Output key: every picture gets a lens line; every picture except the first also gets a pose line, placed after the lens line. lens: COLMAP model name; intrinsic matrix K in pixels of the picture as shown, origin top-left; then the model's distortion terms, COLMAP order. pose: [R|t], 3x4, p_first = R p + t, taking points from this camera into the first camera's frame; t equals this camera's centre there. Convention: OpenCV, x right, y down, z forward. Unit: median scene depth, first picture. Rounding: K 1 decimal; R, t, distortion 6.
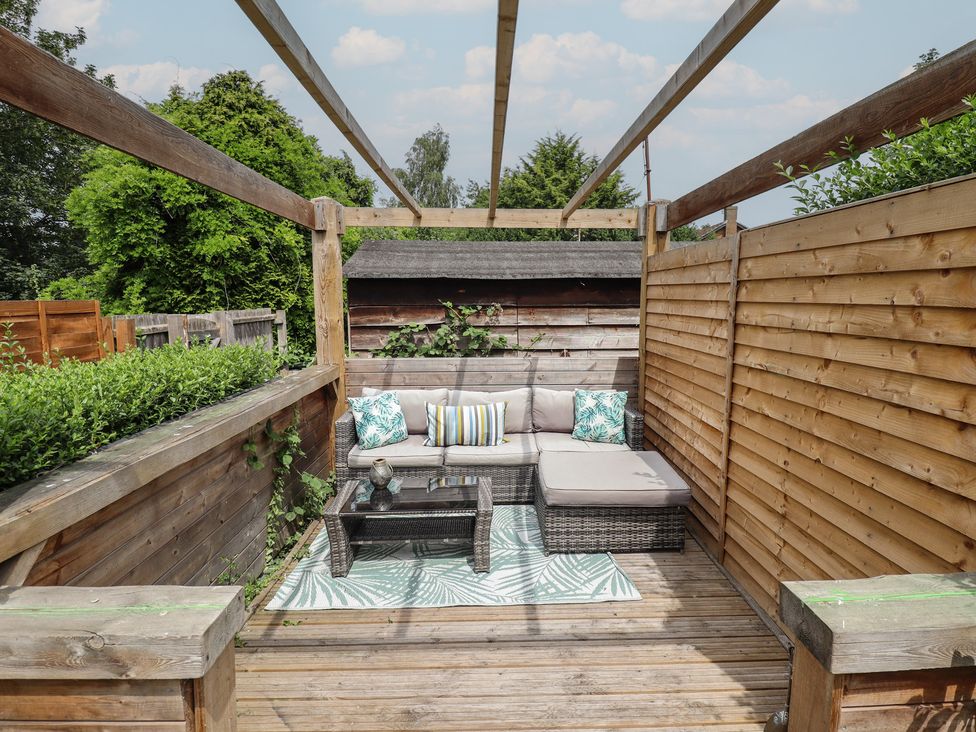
lens RADIAL K [[521.6, 0, 494.0], [0, 521.6, 353.9], [0, 0, 1]] dist [-0.001048, -0.012123]
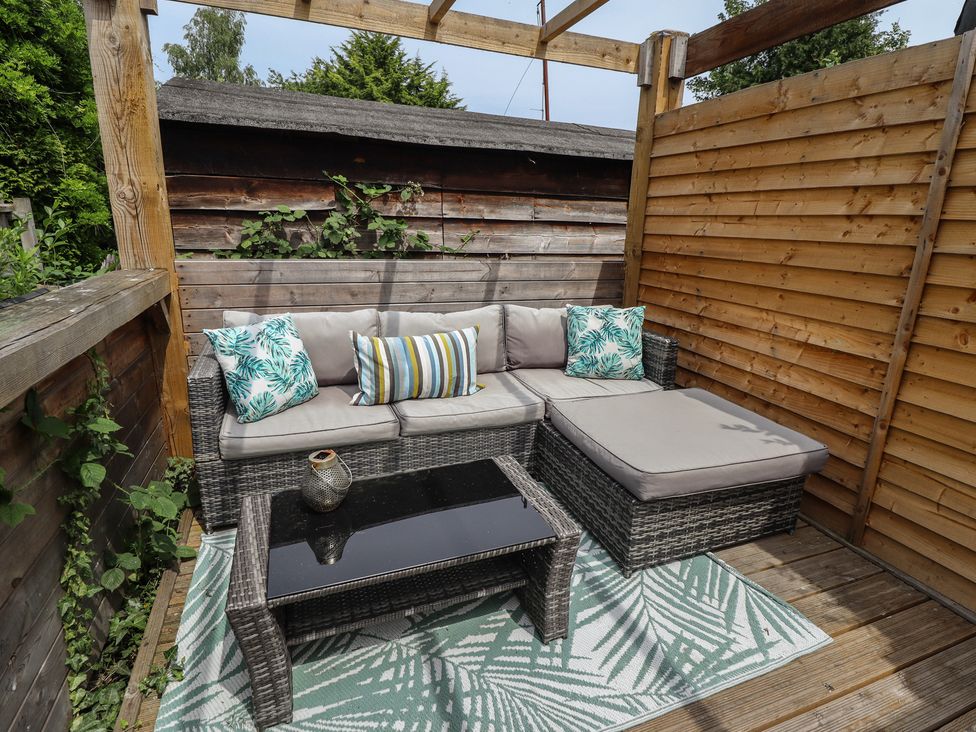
lens RADIAL K [[521.6, 0, 493.7], [0, 521.6, 360.1], [0, 0, 1]] dist [-0.001048, -0.012123]
pose [[0.941786, -0.055810, 0.331547, -0.159223], [0.003546, 0.987721, 0.156191, 0.029717], [-0.336193, -0.145923, 0.930420, 0.360257]]
